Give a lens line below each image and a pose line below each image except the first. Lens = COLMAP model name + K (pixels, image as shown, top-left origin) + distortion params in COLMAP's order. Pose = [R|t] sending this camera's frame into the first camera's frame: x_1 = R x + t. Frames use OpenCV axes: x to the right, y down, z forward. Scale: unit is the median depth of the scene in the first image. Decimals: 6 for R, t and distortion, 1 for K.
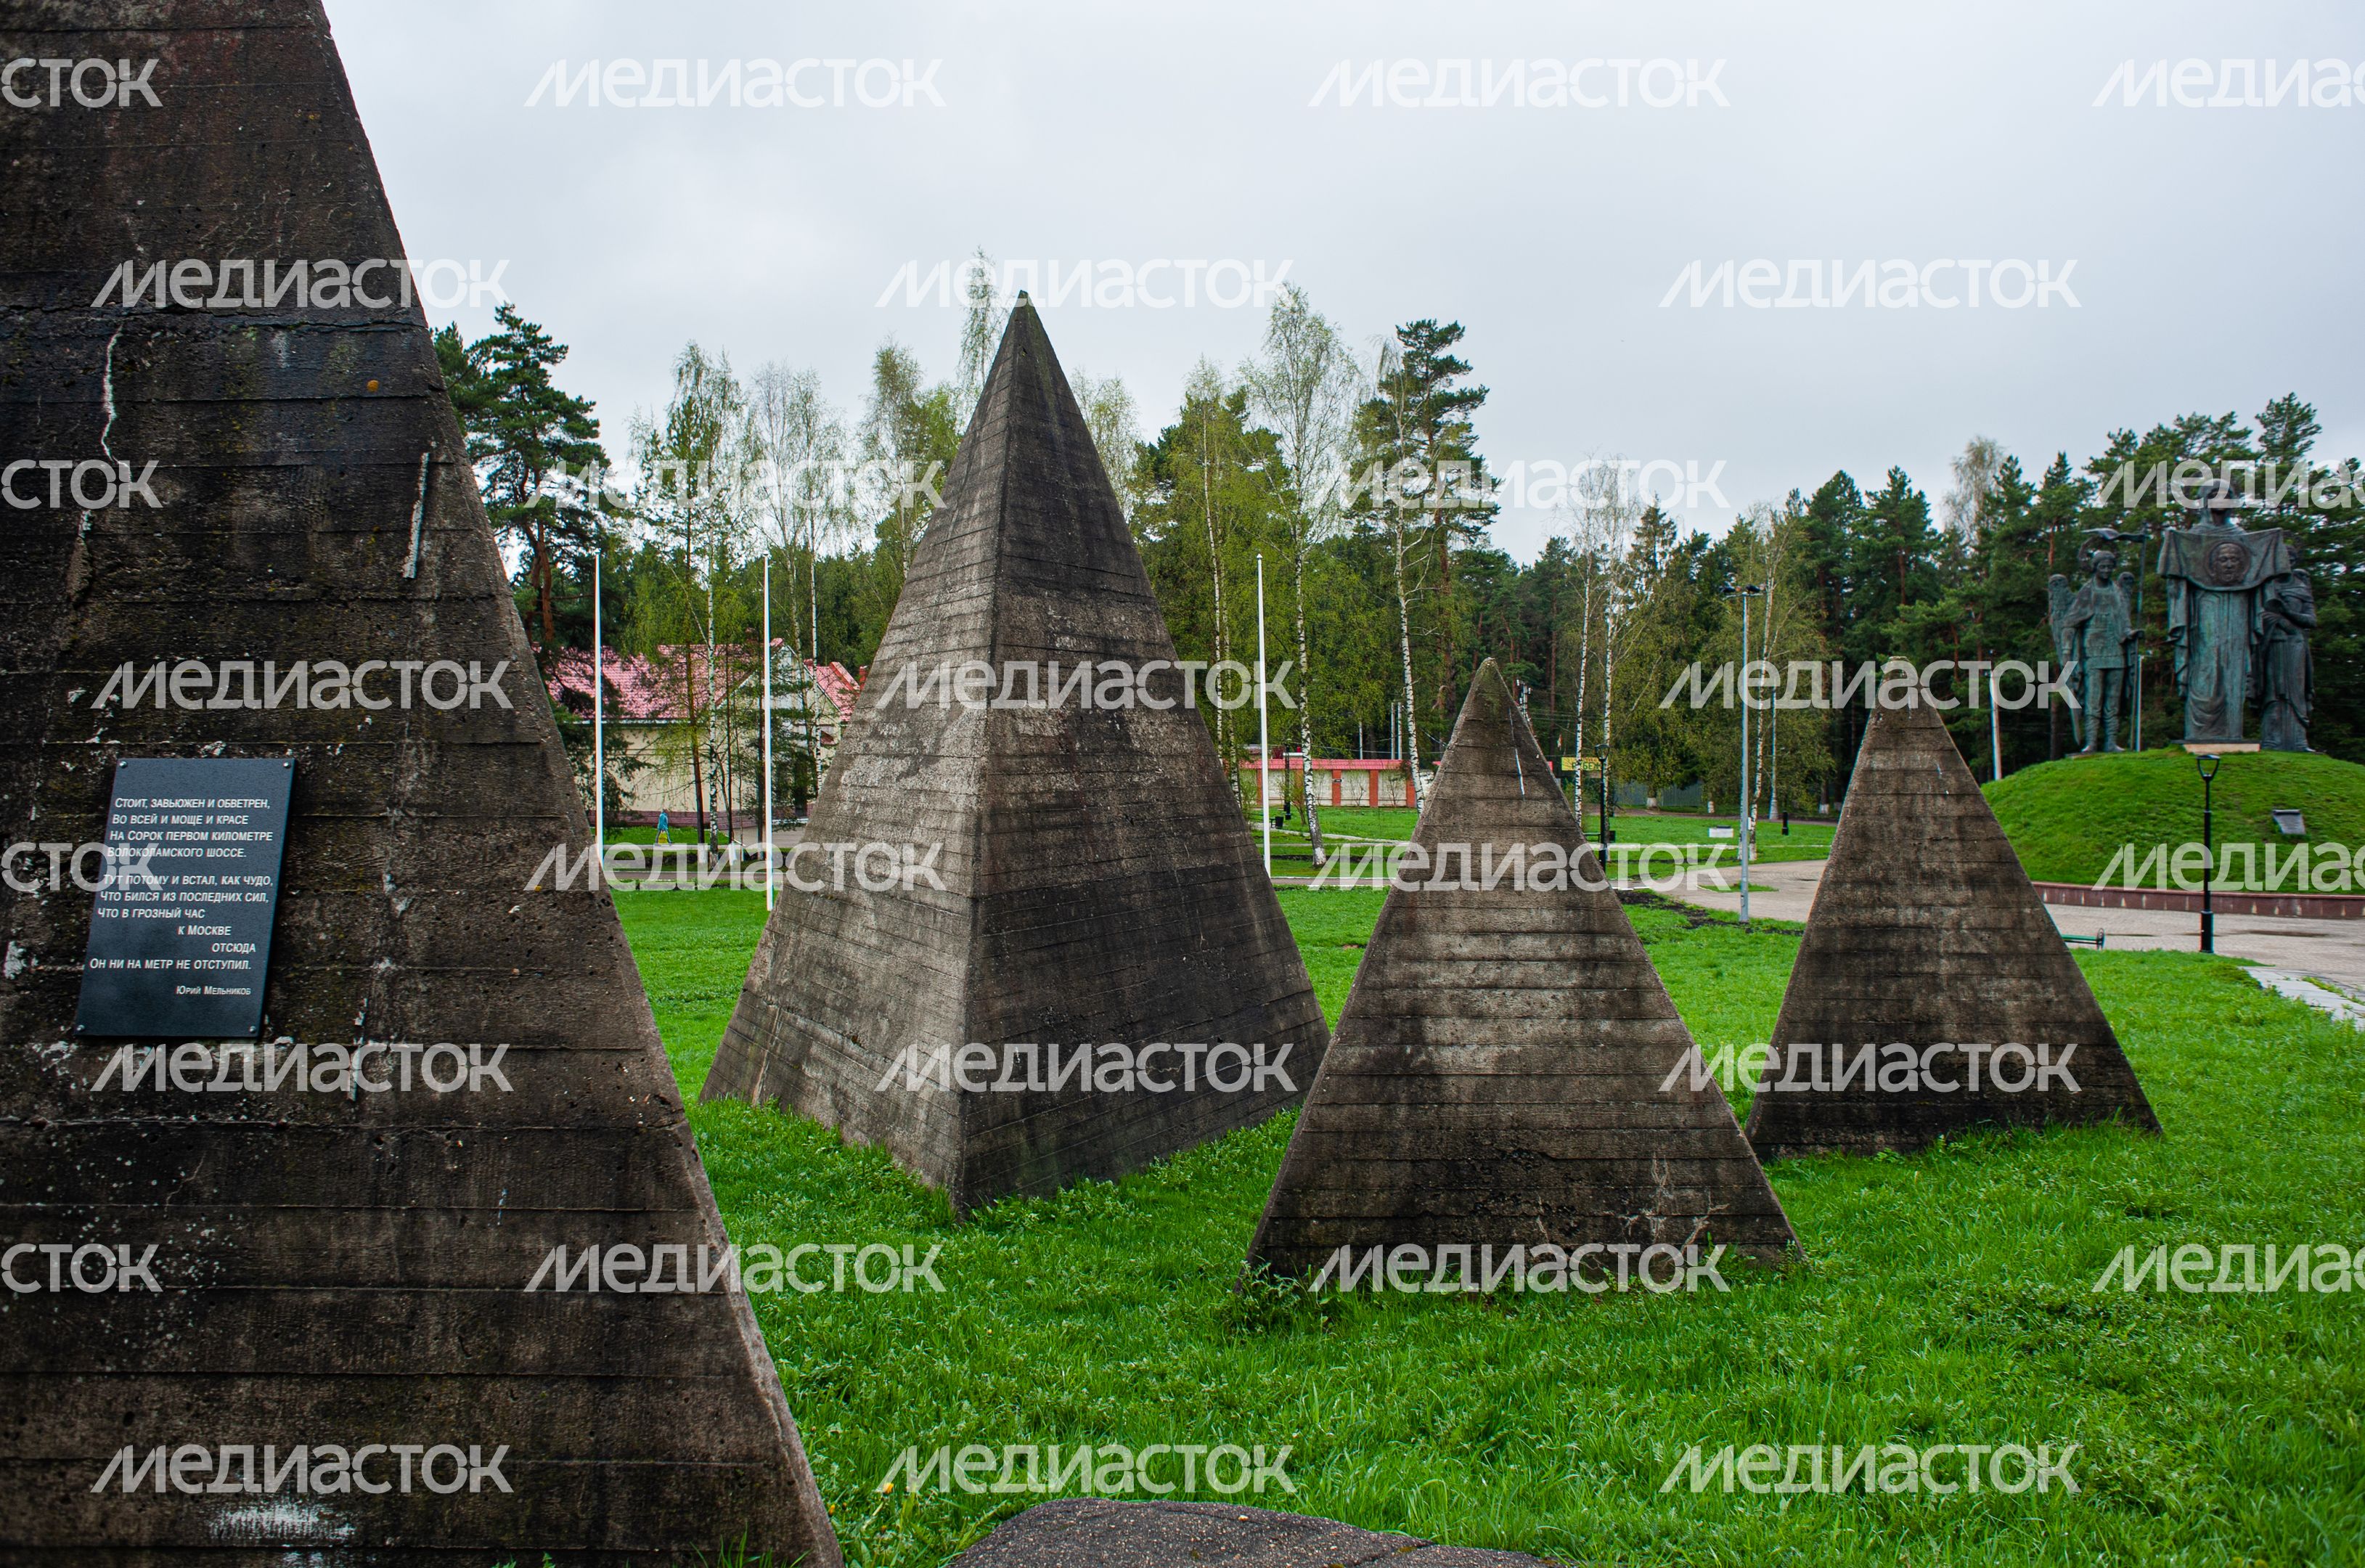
lens RADIAL K [[1685.7, 0, 1174.4], [0, 1685.7, 827.4], [0, 0, 1]] dist [-0.052654, 0.001035]
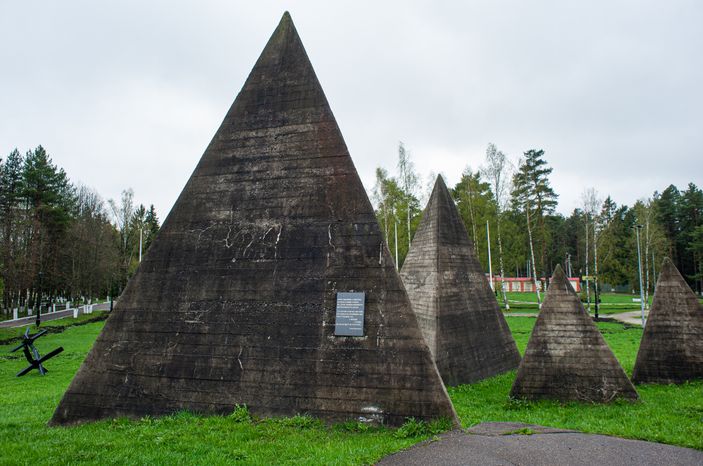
lens RADIAL K [[488.6, 0, 351.5], [0, 488.6, 233.0], [0, 0, 1]] dist [-0.073723, 0.073369]
pose [[0.976203, -0.025152, -0.215395, -0.052501], [-0.003529, 0.991277, -0.131748, -0.006611], [0.216830, 0.129373, 0.967599, -0.276779]]
